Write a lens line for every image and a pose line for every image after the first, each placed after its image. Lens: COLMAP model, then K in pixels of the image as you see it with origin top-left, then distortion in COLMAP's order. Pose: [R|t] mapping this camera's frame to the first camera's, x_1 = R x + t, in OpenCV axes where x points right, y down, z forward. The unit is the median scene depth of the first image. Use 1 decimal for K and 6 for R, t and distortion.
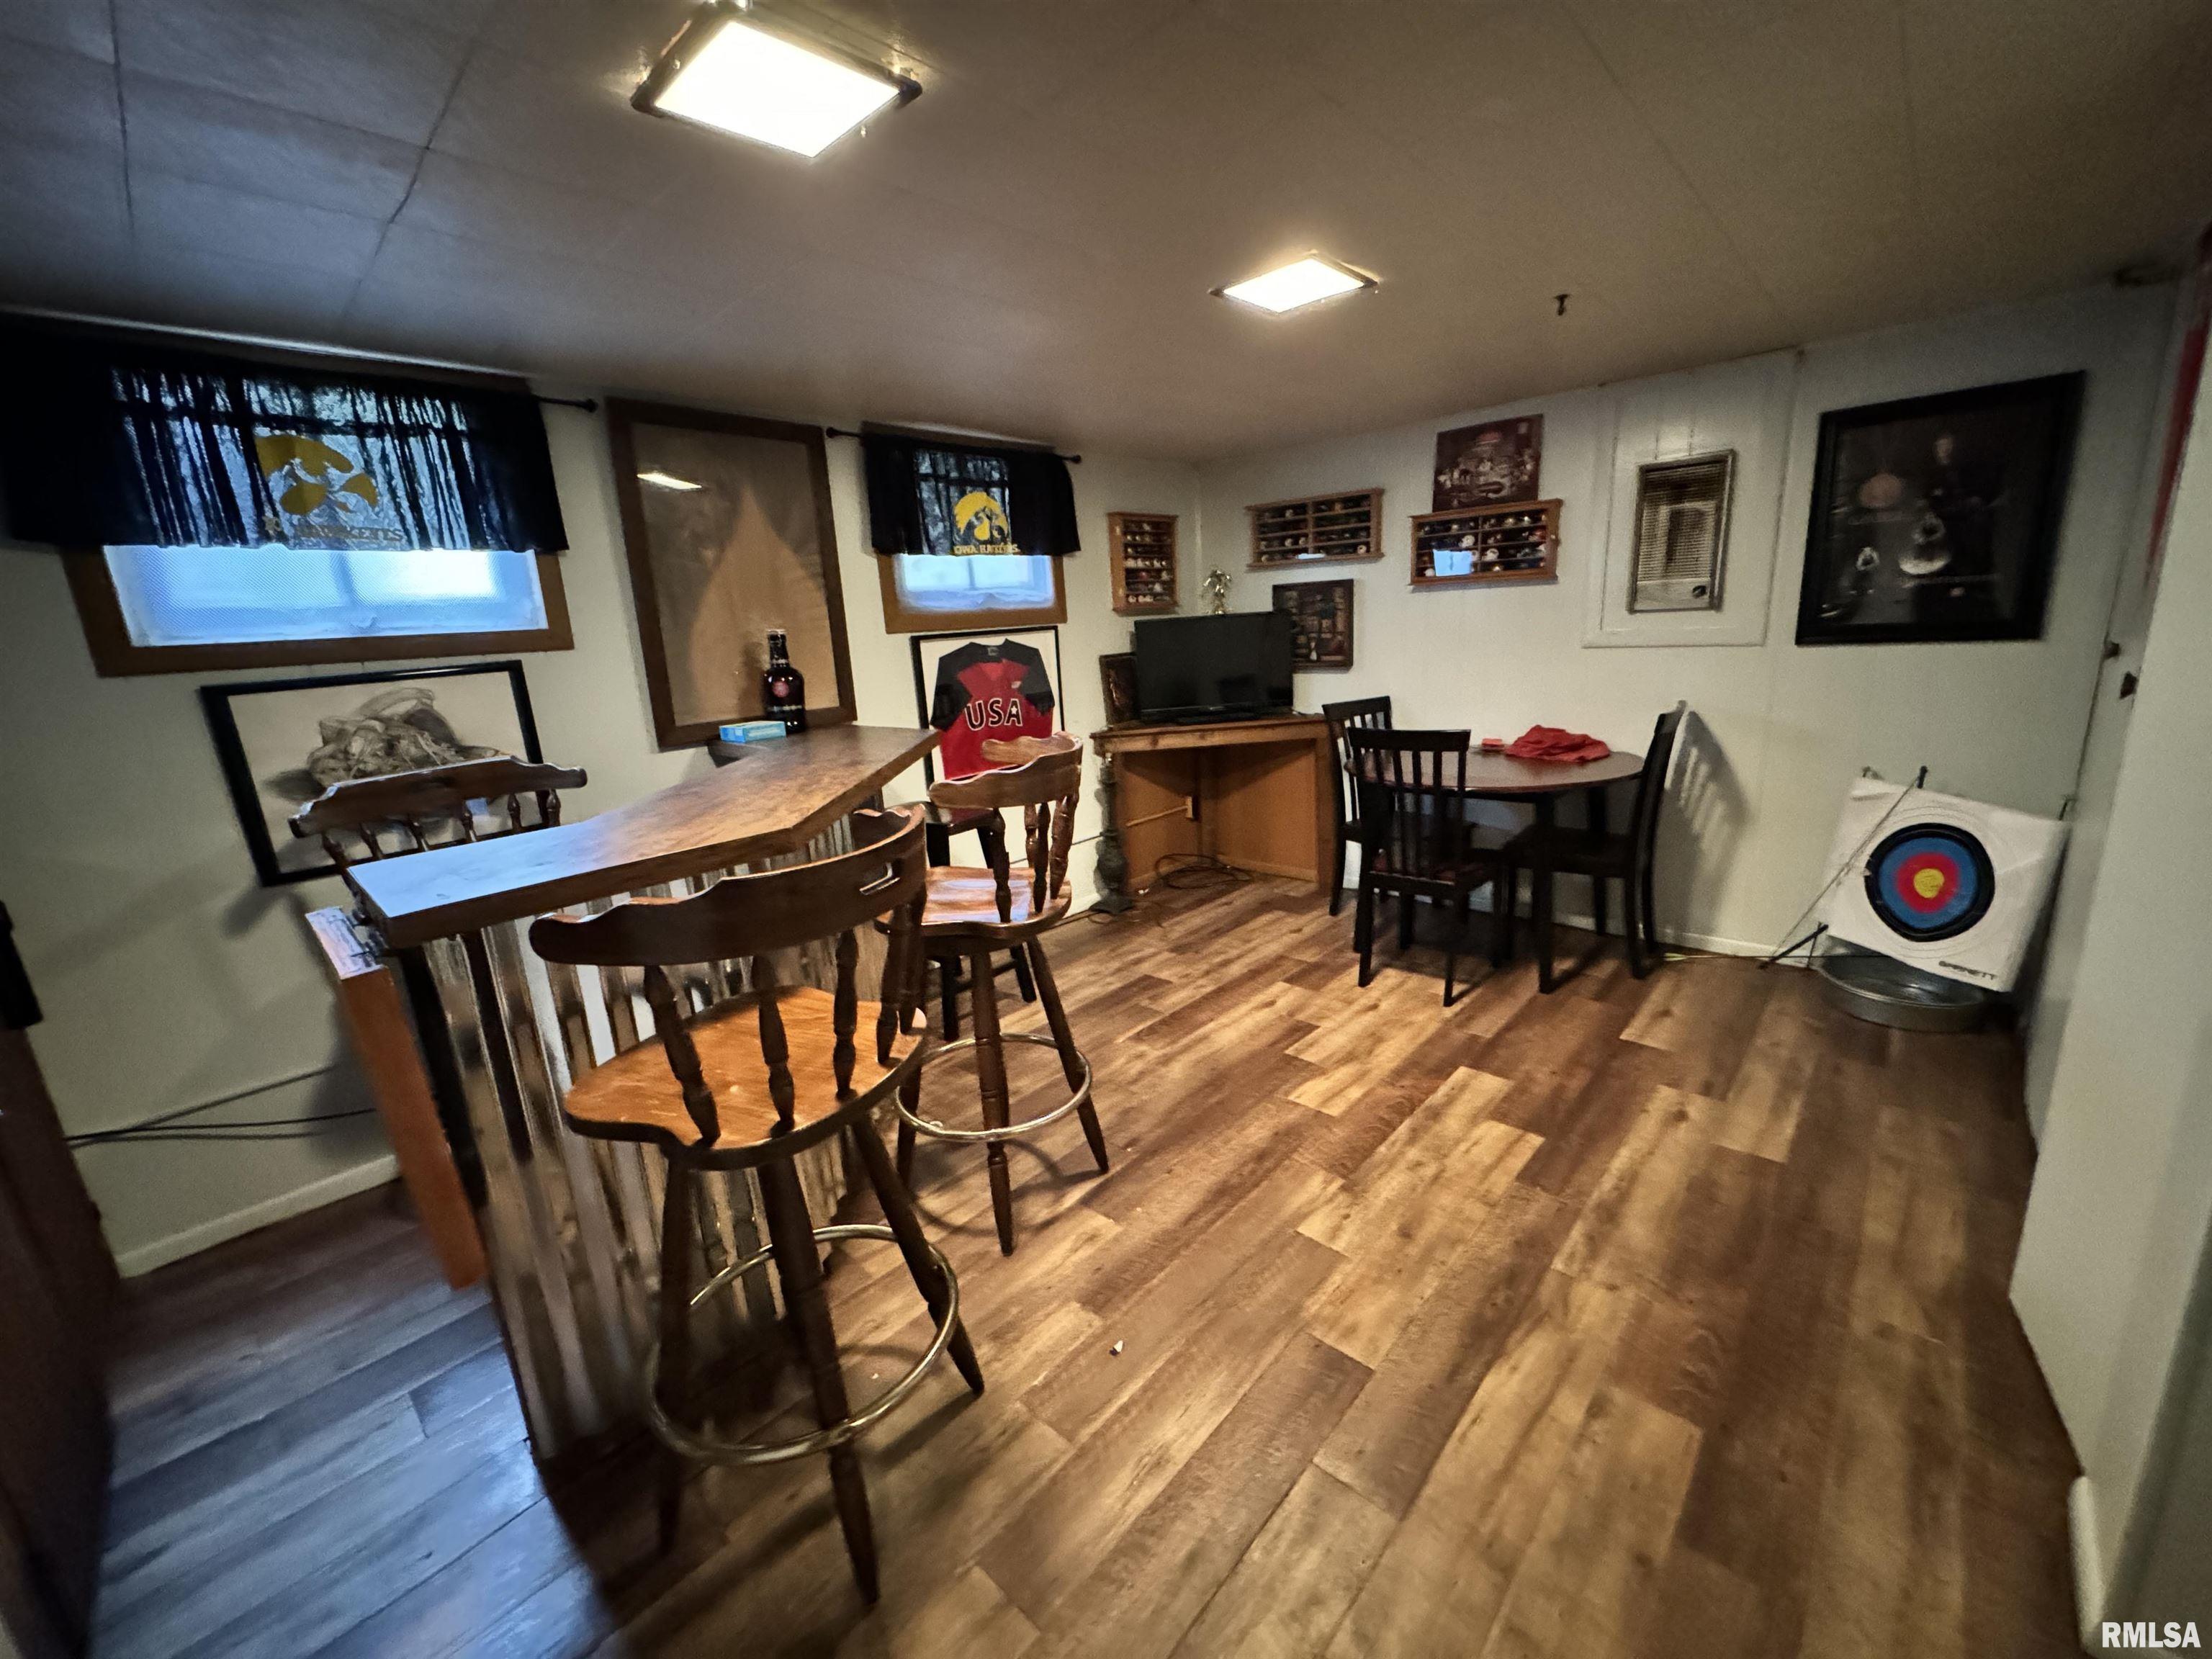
lens RADIAL K [[888.1, 0, 1106.0], [0, 888.1, 829.5], [0, 0, 1]] dist [-0.002451, -0.000241]
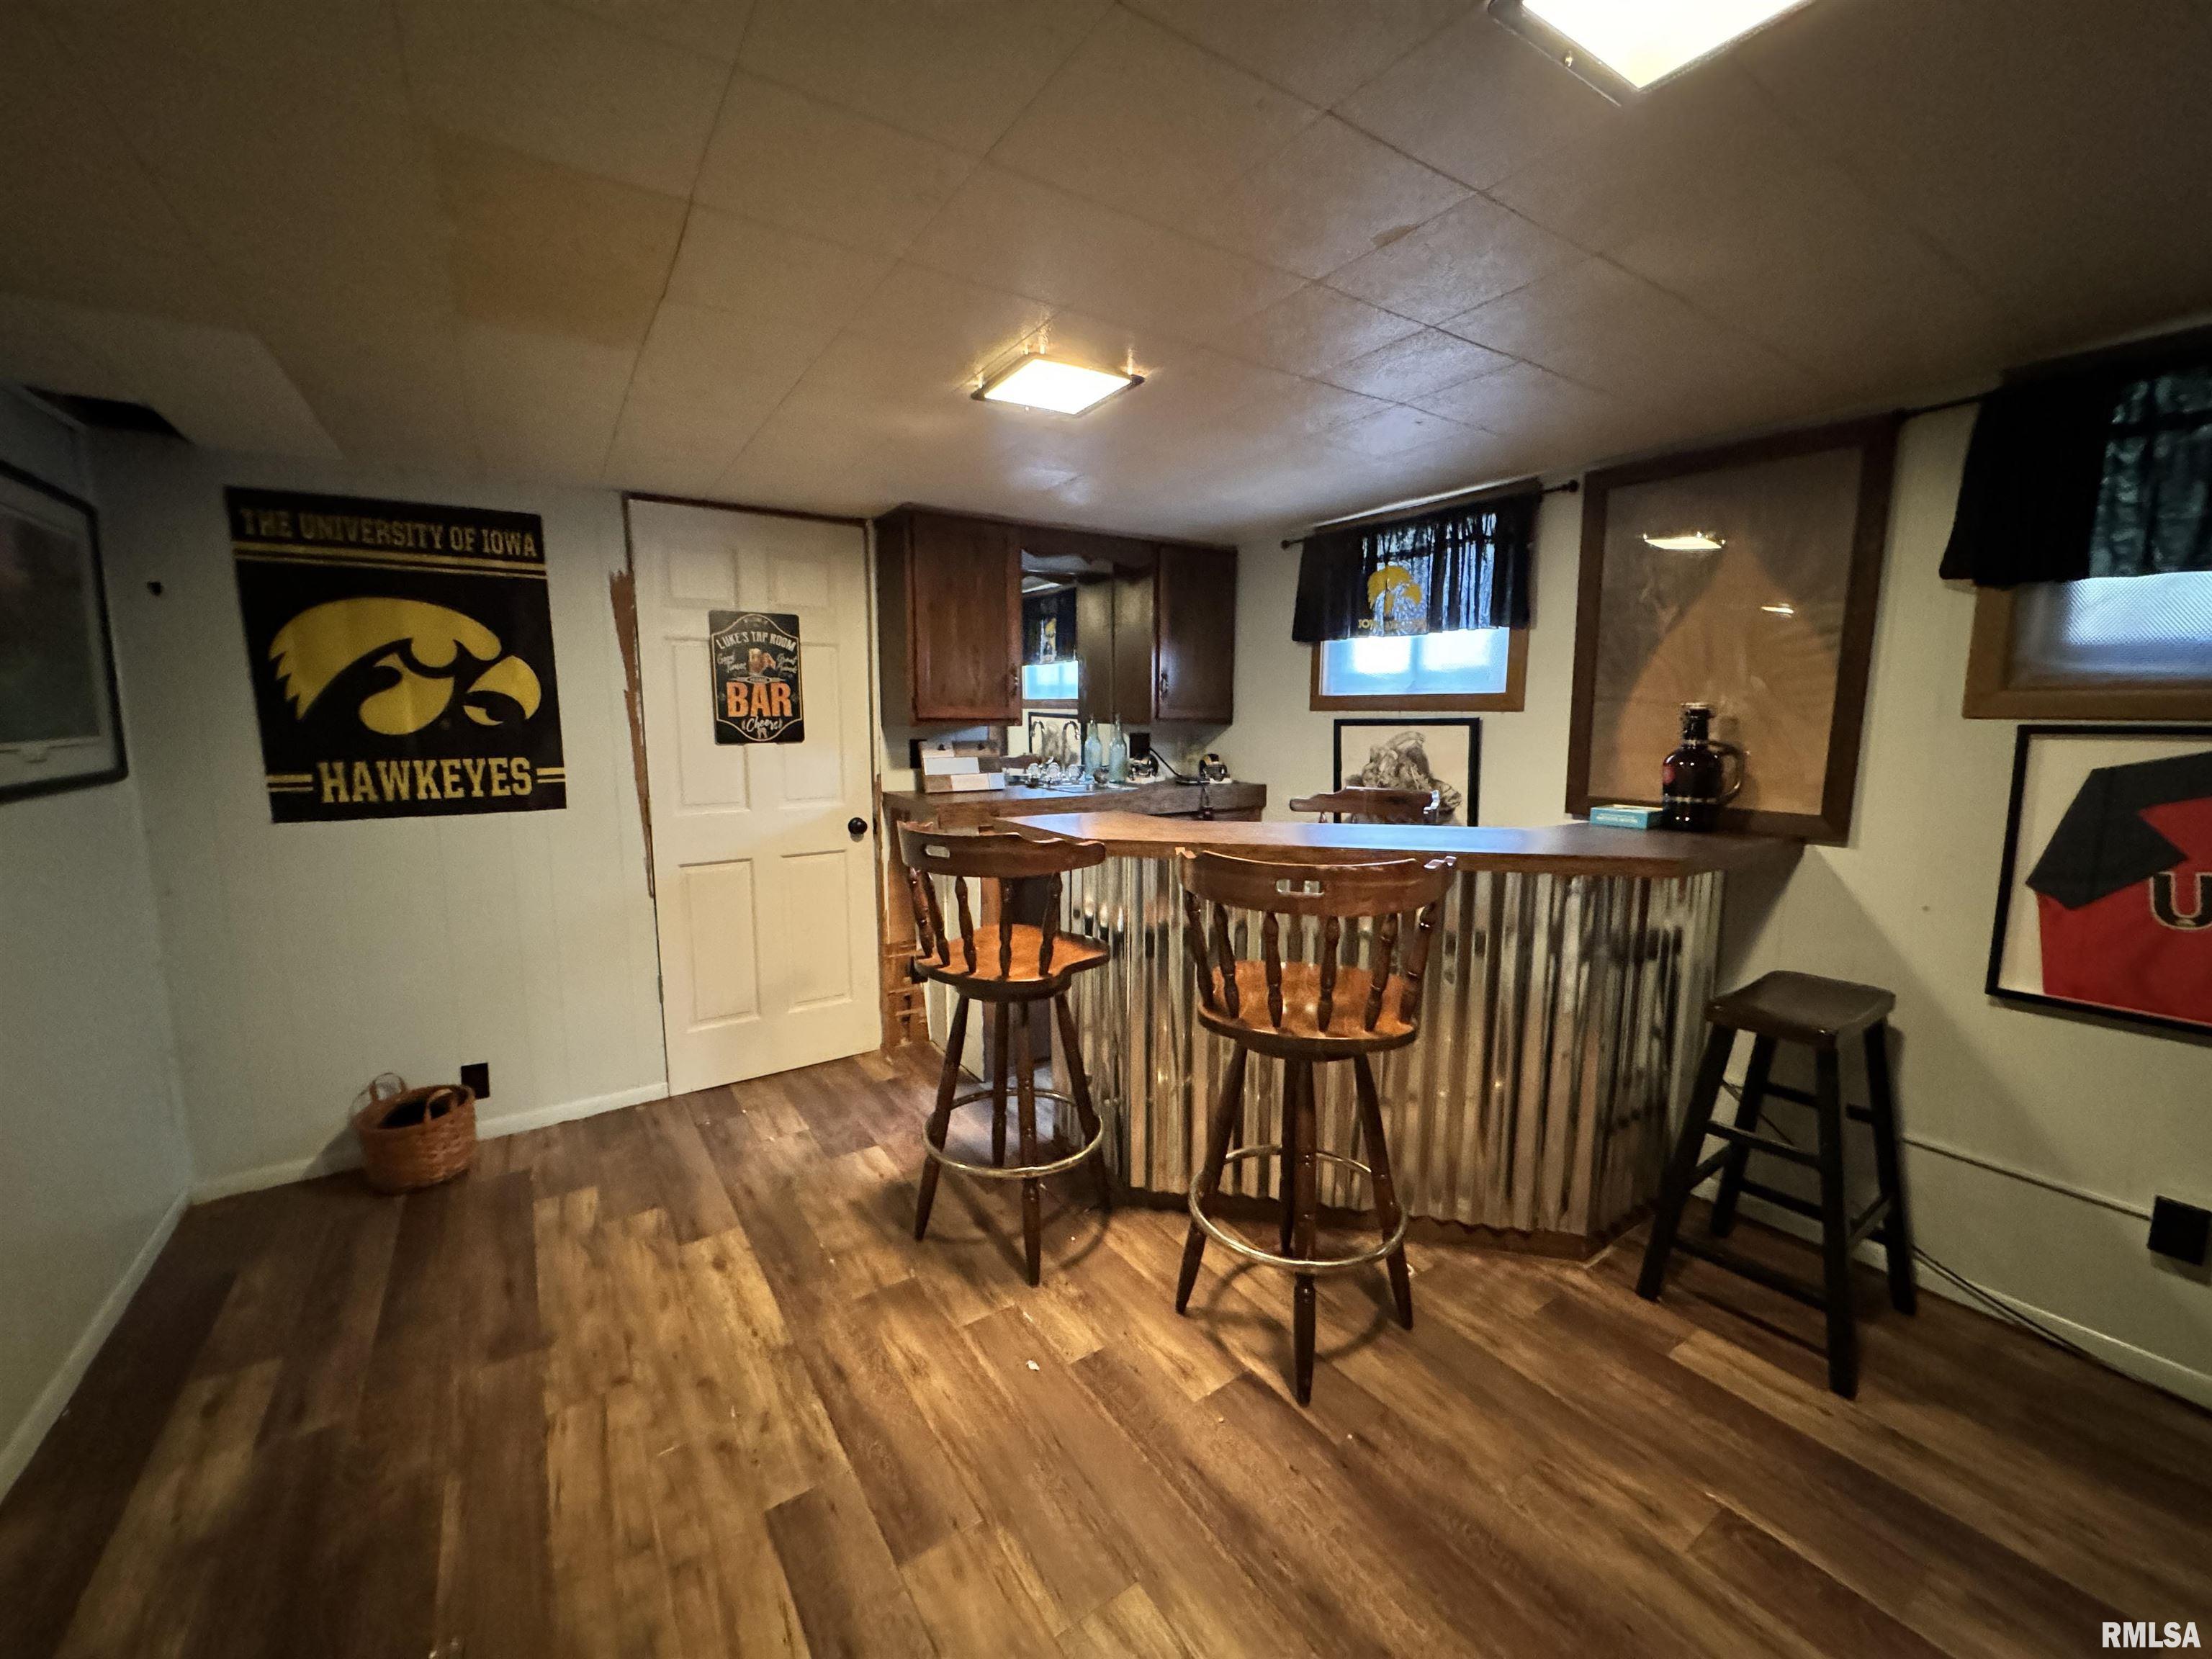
lens RADIAL K [[888.1, 0, 1106.0], [0, 888.1, 829.5], [0, 0, 1]] dist [-0.002451, -0.000241]
pose [[-0.234425, 0.192418, -0.952901, 0.691241], [-0.209645, 0.947144, 0.242831, -0.253248], [0.949260, 0.256696, -0.181694, 0.840474]]
